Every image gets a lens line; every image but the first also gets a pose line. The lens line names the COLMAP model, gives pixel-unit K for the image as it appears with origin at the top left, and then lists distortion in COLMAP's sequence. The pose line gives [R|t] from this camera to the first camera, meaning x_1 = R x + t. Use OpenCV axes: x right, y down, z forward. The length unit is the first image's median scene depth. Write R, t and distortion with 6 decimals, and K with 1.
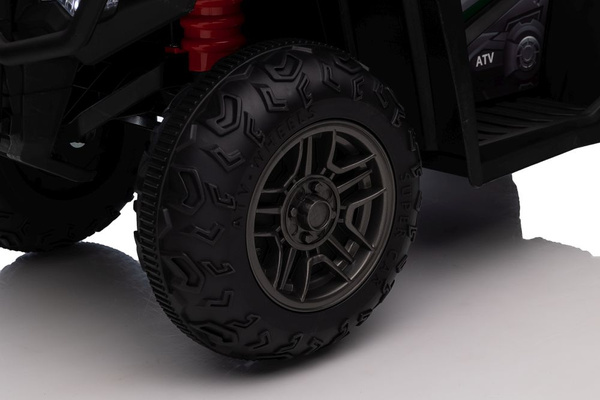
lens RADIAL K [[1250.2, 0, 299.8], [0, 1250.2, 196.7], [0, 0, 1]] dist [0.153907, 0.000000]
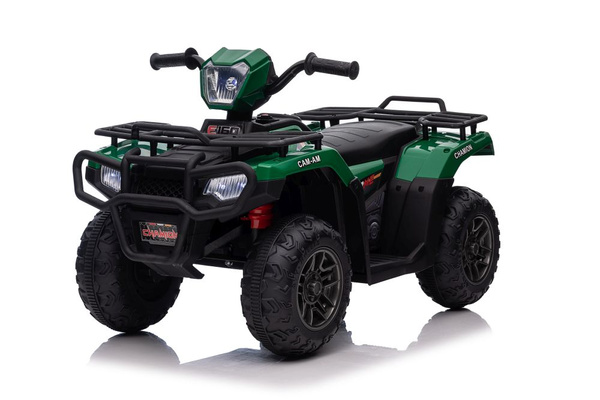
lens RADIAL K [[1767.5, 0, 300.6], [0, 1767.5, 200.2], [0, 0, 1]] dist [-0.120221, 0.000000]
pose [[0.963472, 0.019770, 0.267079, -0.872303], [0.028941, 0.983746, -0.177220, 0.423855], [-0.266242, 0.178476, 0.947239, -2.074249]]
